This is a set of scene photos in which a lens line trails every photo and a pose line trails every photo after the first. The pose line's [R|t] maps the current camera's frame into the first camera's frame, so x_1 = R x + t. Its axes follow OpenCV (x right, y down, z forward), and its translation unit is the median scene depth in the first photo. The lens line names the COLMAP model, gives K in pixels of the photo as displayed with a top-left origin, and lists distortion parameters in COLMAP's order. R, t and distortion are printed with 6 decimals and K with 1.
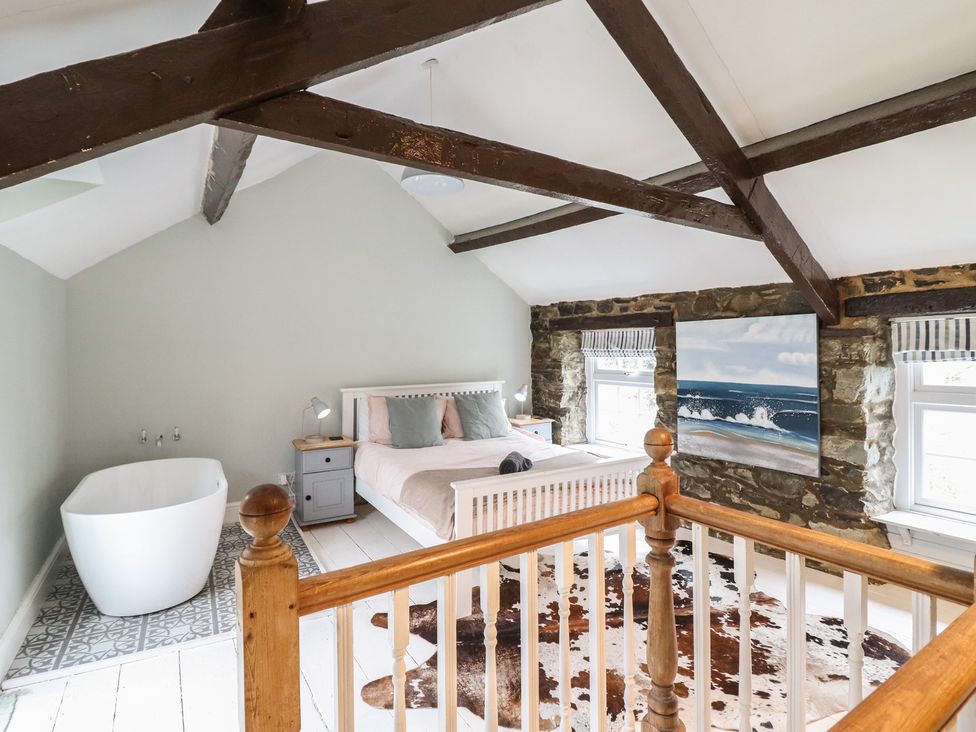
lens RADIAL K [[531.8, 0, 491.5], [0, 531.8, 349.1], [0, 0, 1]] dist [-0.008397, -0.007066]
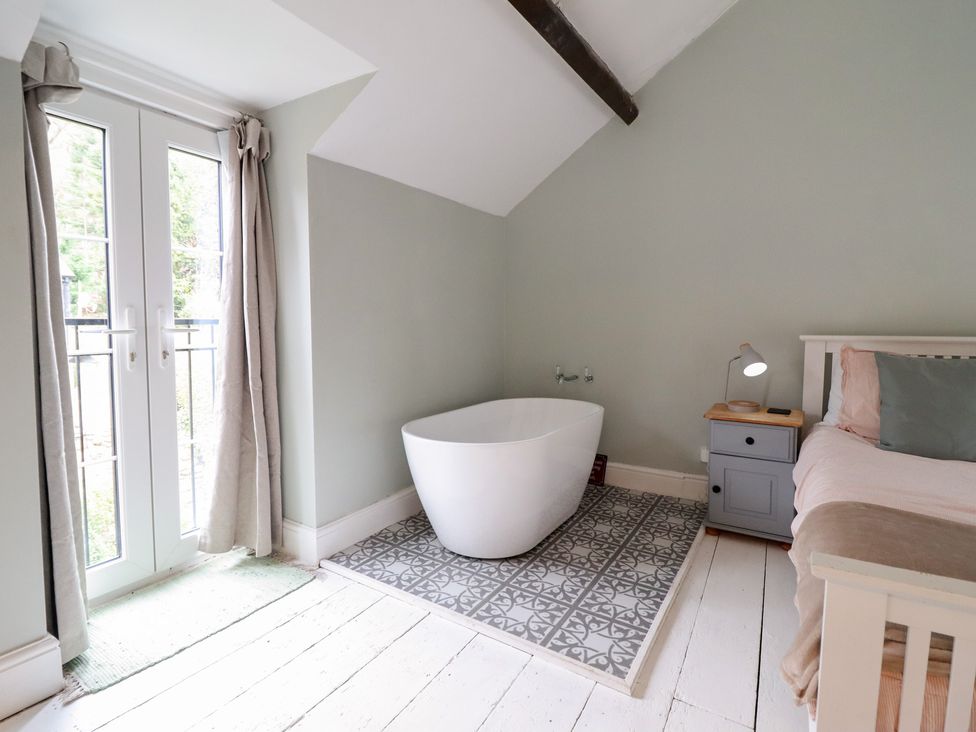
lens RADIAL K [[504.5, 0, 484.0], [0, 504.5, 359.6], [0, 0, 1]] dist [-0.007994, -0.007999]
pose [[0.448562, 0.075911, -0.890522, 0.086461], [-0.004904, 0.996580, 0.082482, 0.065470], [0.893738, -0.032631, 0.447400, 0.469550]]
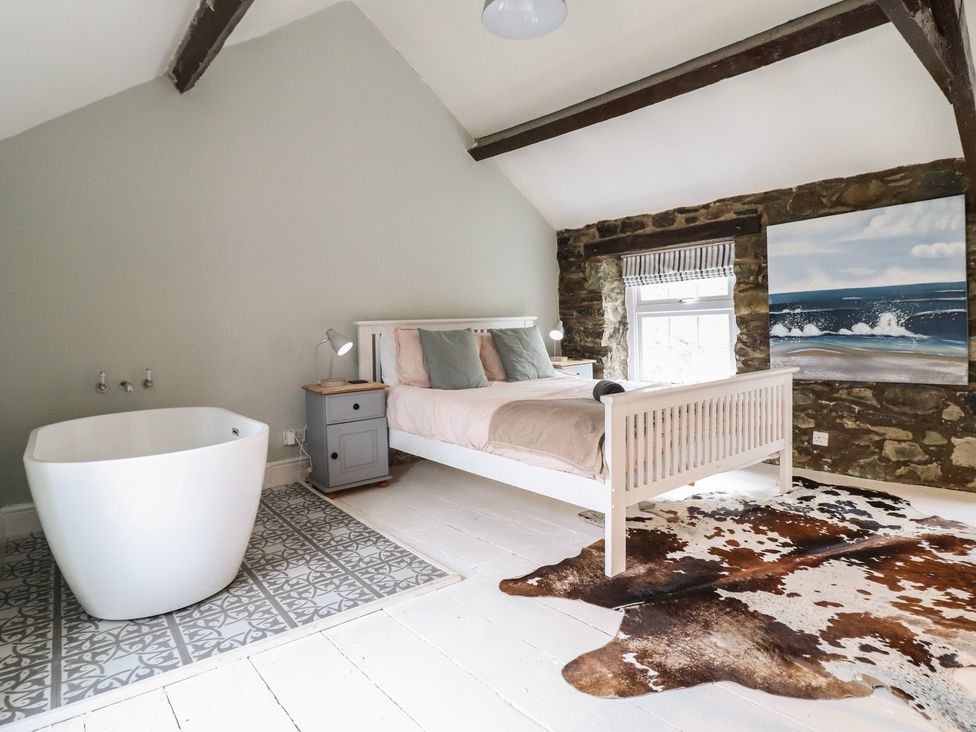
lens RADIAL K [[557.5, 0, 485.7], [0, 557.5, 356.4], [0, 0, 1]] dist [-0.009745, -0.004257]
pose [[0.989641, -0.035399, 0.139134, -0.245201], [0.030167, 0.998763, 0.039531, 0.115633], [-0.140361, -0.034924, 0.989484, 0.184605]]
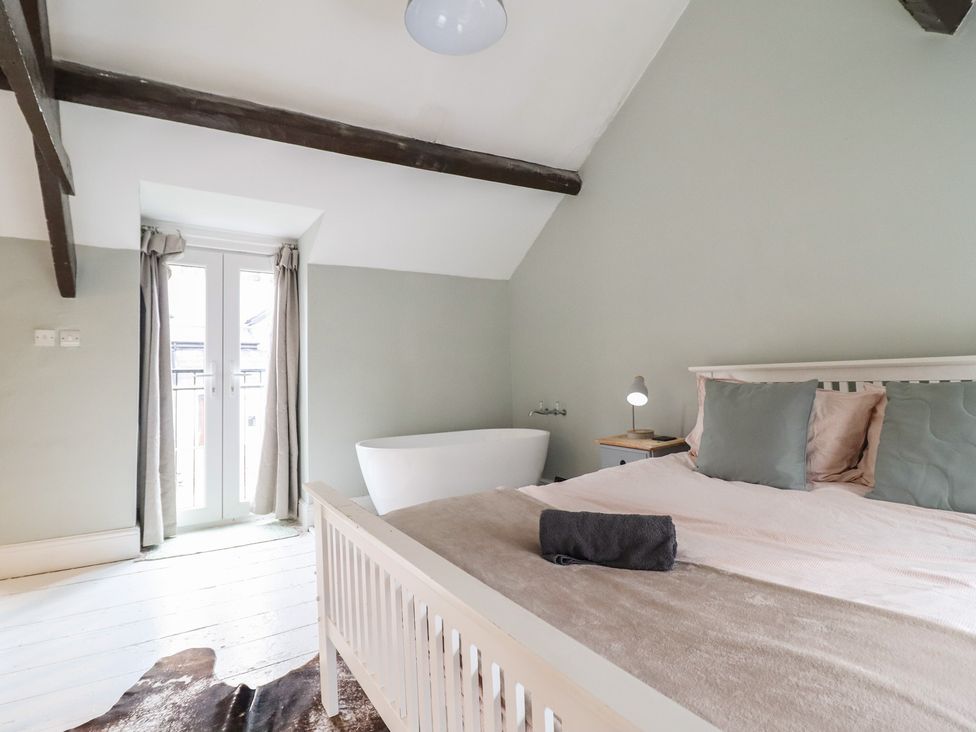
lens RADIAL K [[504.5, 0, 484.1], [0, 504.5, 363.0], [0, 0, 1]] dist [-0.007994, -0.007999]
pose [[0.012564, -0.022005, -0.999679, 0.392477], [0.024402, 0.999467, -0.021693, 0.089789], [0.999623, -0.024122, 0.013094, 0.864234]]
